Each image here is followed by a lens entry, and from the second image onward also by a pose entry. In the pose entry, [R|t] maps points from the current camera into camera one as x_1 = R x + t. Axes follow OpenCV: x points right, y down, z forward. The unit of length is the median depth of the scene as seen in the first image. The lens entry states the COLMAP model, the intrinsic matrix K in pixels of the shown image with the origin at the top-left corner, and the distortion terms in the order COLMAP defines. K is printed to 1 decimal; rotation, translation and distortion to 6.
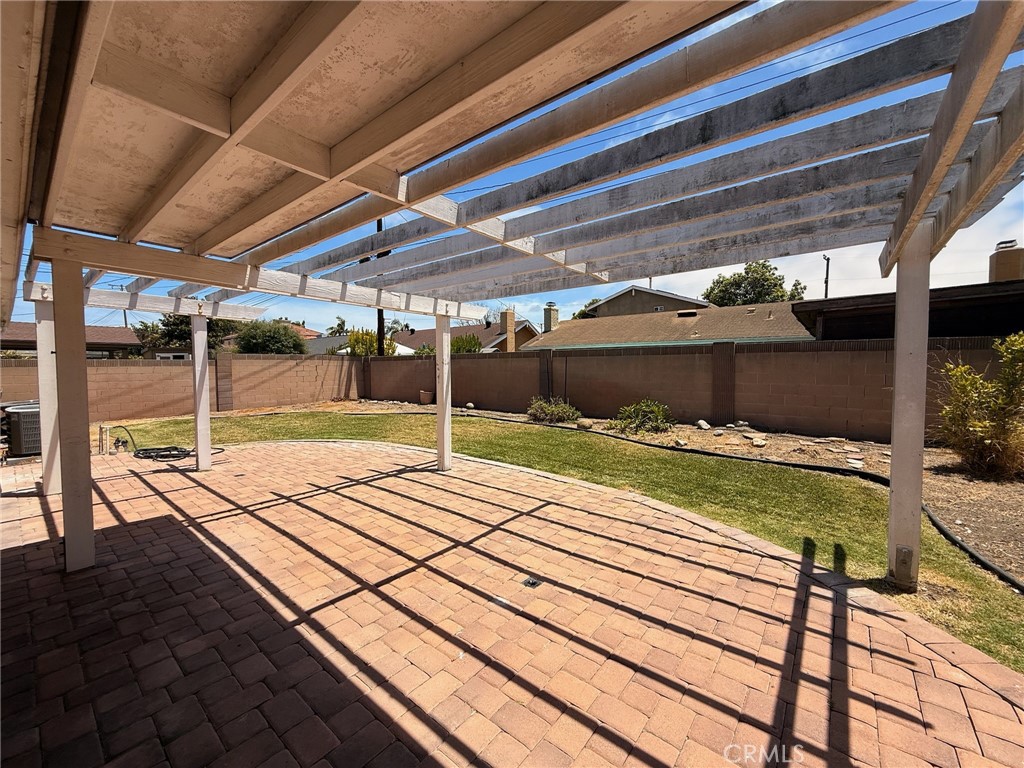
lens RADIAL K [[412.2, 0, 509.2], [0, 412.2, 381.9], [0, 0, 1]] dist [0.000476, 0.000267]
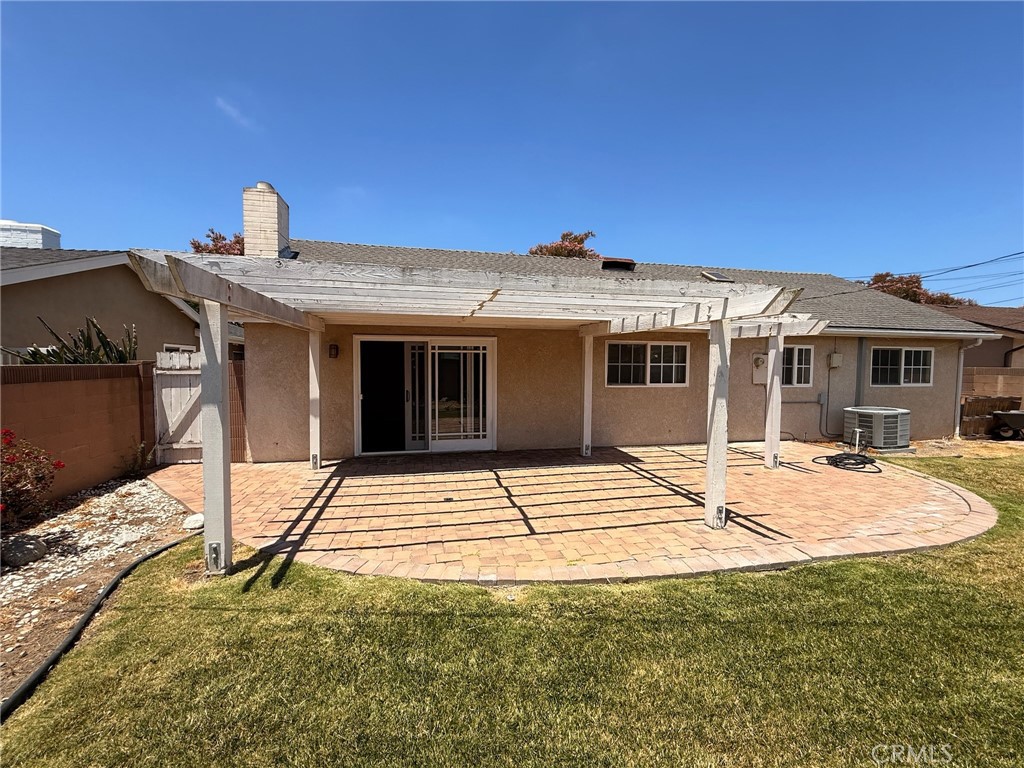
lens RADIAL K [[431.0, 0, 512.0], [0, 431.0, 384.0], [0, 0, 1]] dist [0.000069, -0.000156]
pose [[-0.628140, 0.035812, -0.777275, 0.895761], [-0.032316, 0.996878, 0.072045, -0.117868], [0.777429, 0.070373, -0.625022, 1.575295]]
